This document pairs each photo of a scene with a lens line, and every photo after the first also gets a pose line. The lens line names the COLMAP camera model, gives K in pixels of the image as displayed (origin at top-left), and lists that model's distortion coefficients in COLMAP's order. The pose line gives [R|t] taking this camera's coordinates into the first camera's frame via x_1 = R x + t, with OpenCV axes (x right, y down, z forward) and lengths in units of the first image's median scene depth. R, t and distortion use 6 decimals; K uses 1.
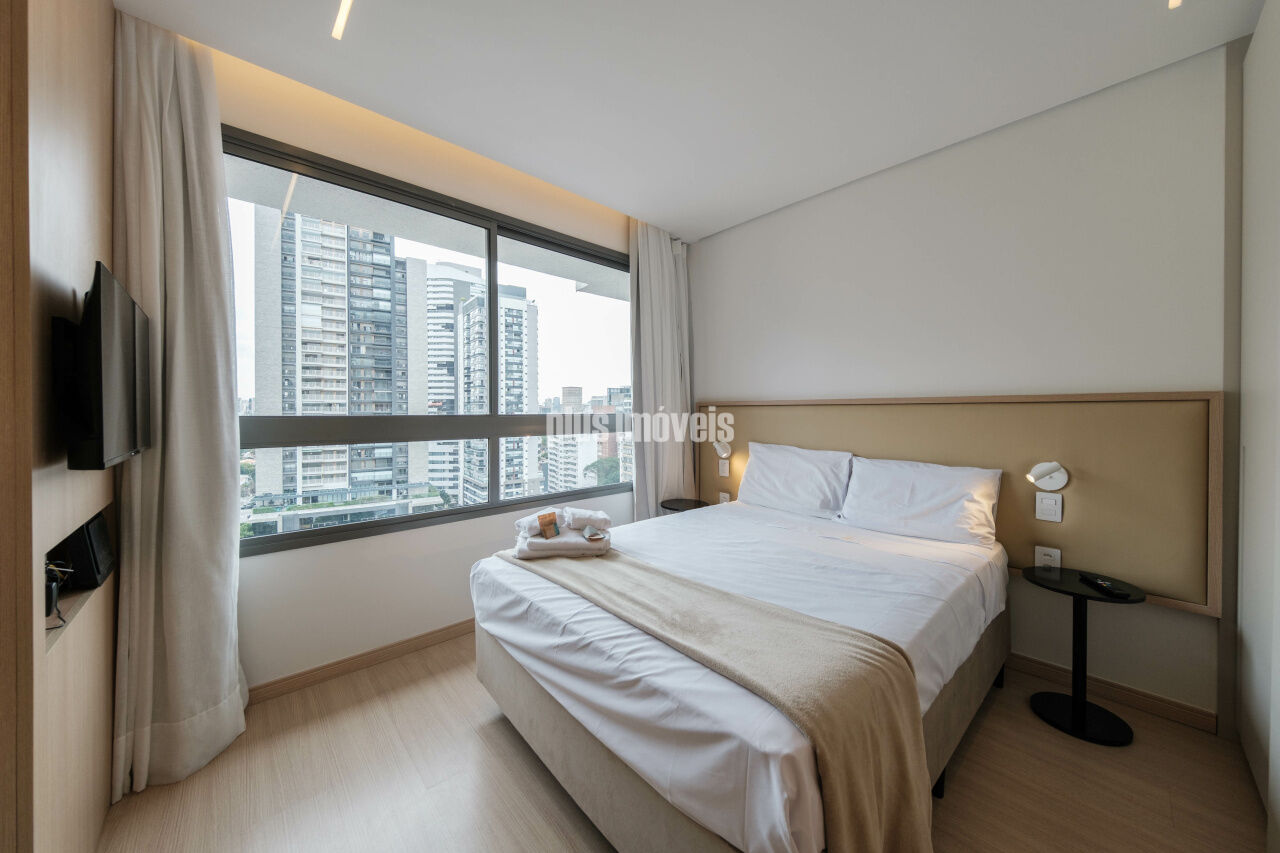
lens RADIAL K [[443.0, 0, 638.3], [0, 443.0, 417.2], [0, 0, 1]] dist [0.013399, -0.010766]
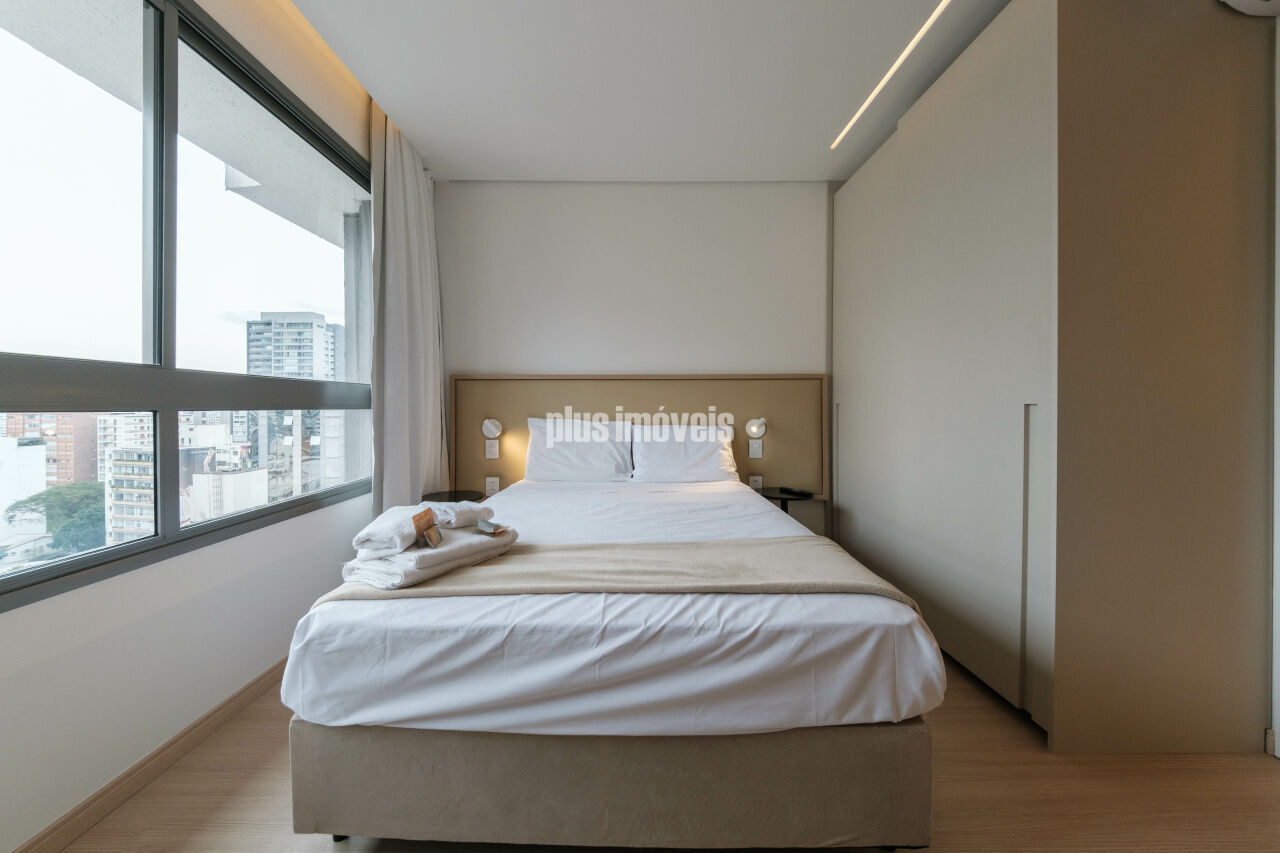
lens RADIAL K [[444.5, 0, 642.3], [0, 444.5, 412.3], [0, 0, 1]] dist [0.017943, -0.009132]
pose [[0.662947, -0.011989, 0.748570, -0.275946], [0.013195, 0.999904, 0.004329, 0.040980], [-0.748550, 0.007008, 0.663041, 0.180806]]
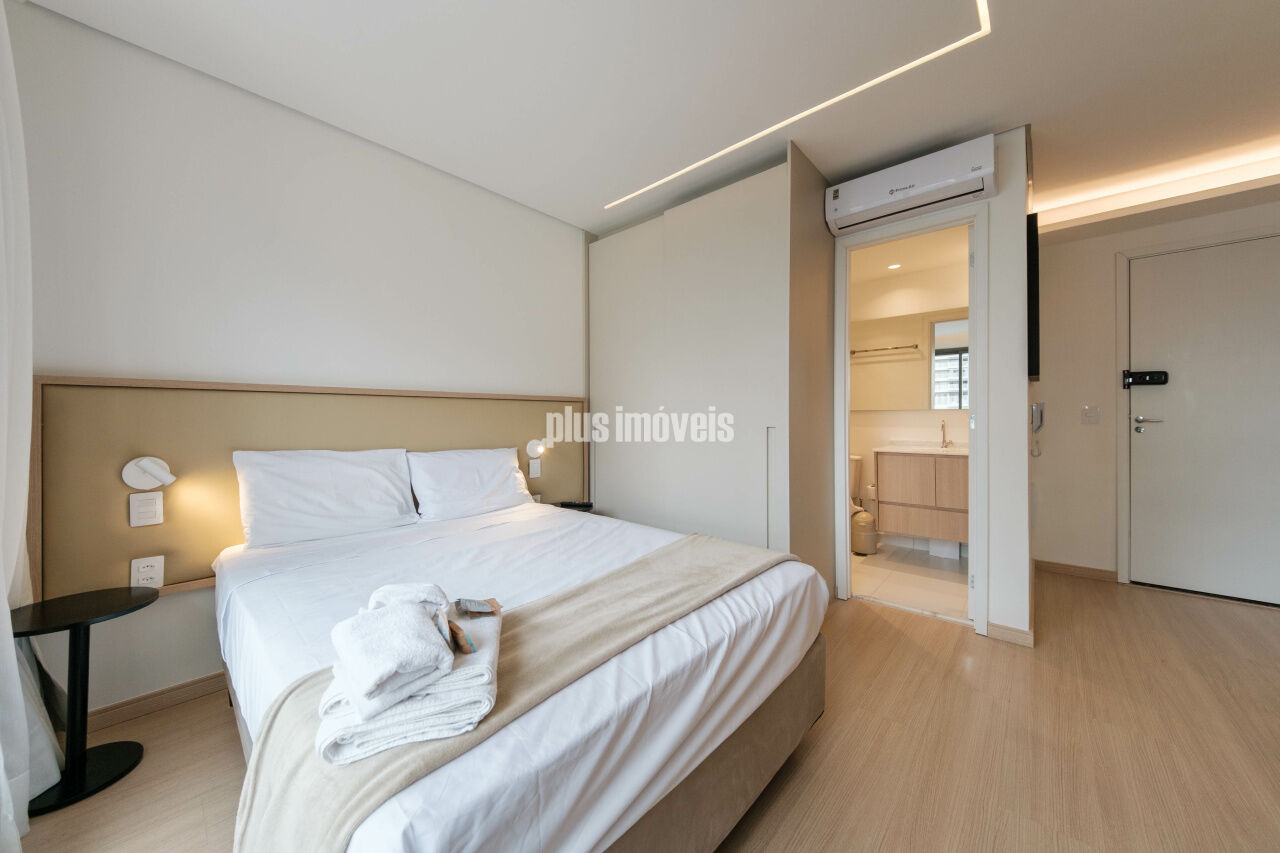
lens RADIAL K [[443.0, 0, 638.3], [0, 443.0, 417.2], [0, 0, 1]] dist [0.013399, -0.010766]
pose [[-0.106405, 0.001819, 0.994321, -0.381367], [0.019760, 0.999805, 0.000285, 0.019002], [-0.994127, 0.019678, -0.106420, 0.484407]]
